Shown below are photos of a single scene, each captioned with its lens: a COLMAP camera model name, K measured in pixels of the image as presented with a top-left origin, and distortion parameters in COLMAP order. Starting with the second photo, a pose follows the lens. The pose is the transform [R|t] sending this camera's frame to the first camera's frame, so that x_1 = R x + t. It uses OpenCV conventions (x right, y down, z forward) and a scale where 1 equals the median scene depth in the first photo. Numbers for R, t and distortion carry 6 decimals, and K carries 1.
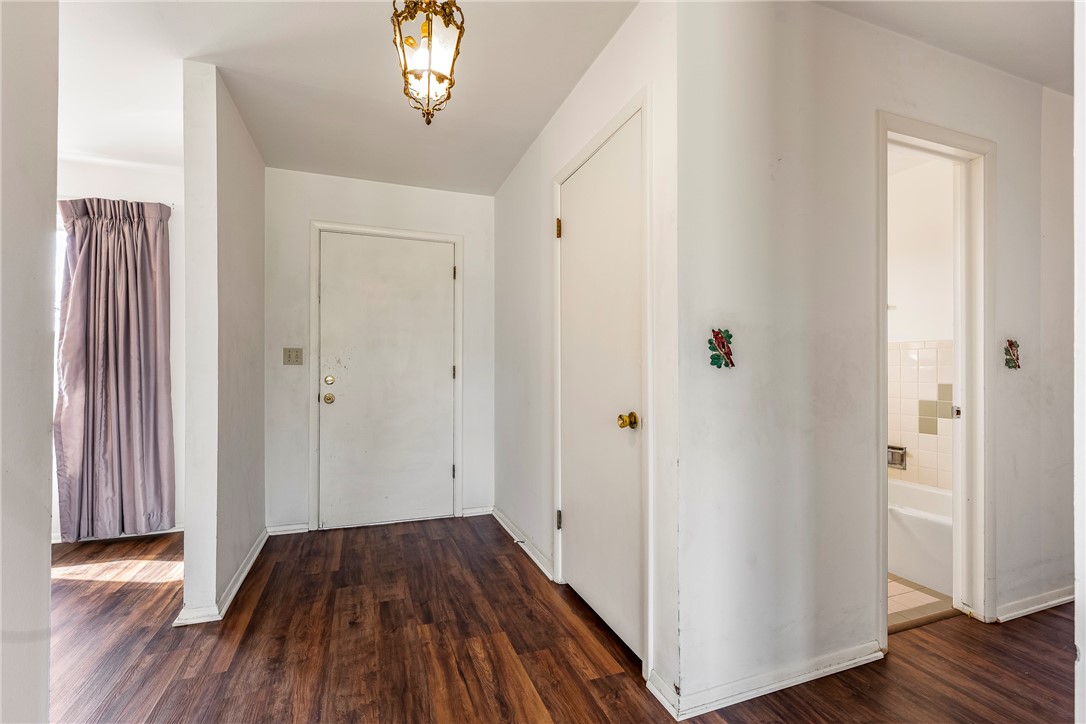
lens RADIAL K [[484.9, 0, 550.9], [0, 484.9, 368.5], [0, 0, 1]] dist [-0.004228, 0.001315]
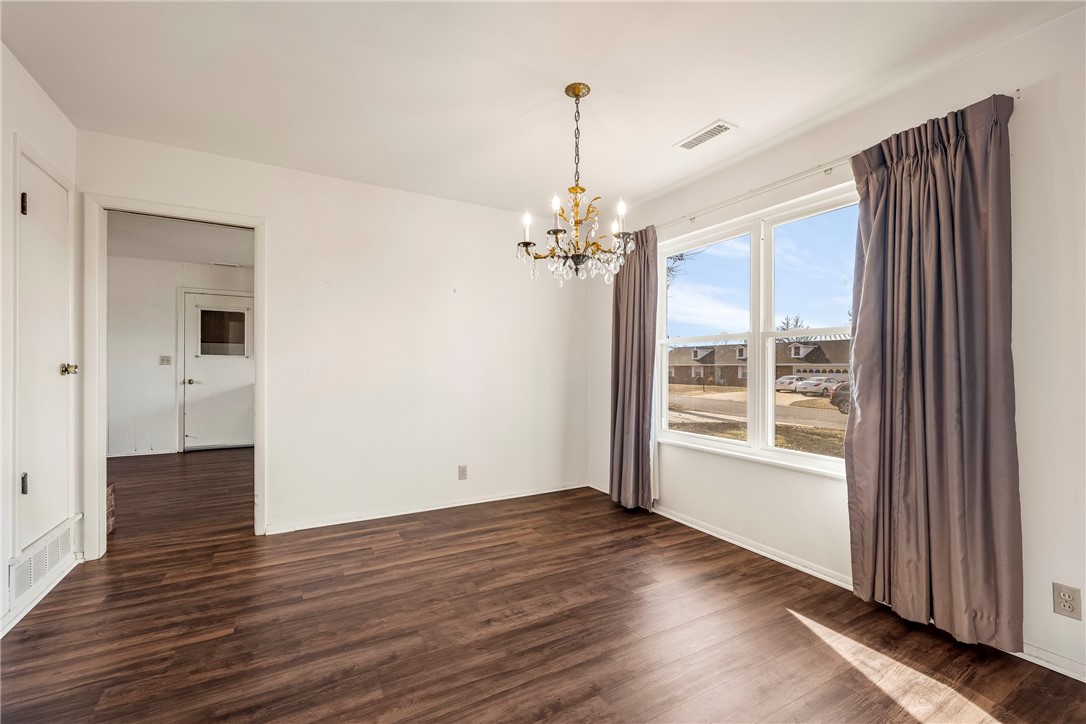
lens RADIAL K [[454.4, 0, 539.4], [0, 454.4, 365.3], [0, 0, 1]] dist [-0.000784, 0.000315]
pose [[0.145616, -0.009606, -0.989295, -0.351209], [-0.009903, 0.999889, -0.011167, 0.001472], [0.989292, 0.011423, 0.145504, 0.380988]]
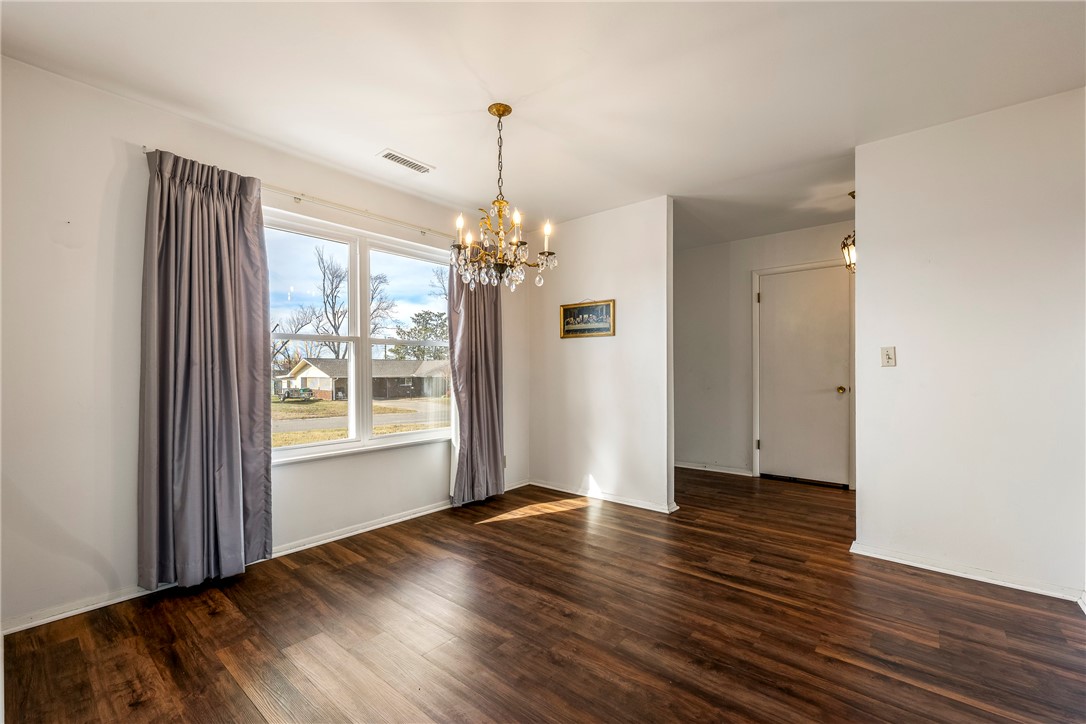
lens RADIAL K [[454.4, 0, 540.0], [0, 454.4, 372.7], [0, 0, 1]] dist [-0.000784, 0.000315]
pose [[0.879109, -0.010680, 0.476502, -1.399002], [0.010205, 0.999942, 0.003584, -0.000185], [-0.476512, 0.001712, 0.879166, -0.185341]]
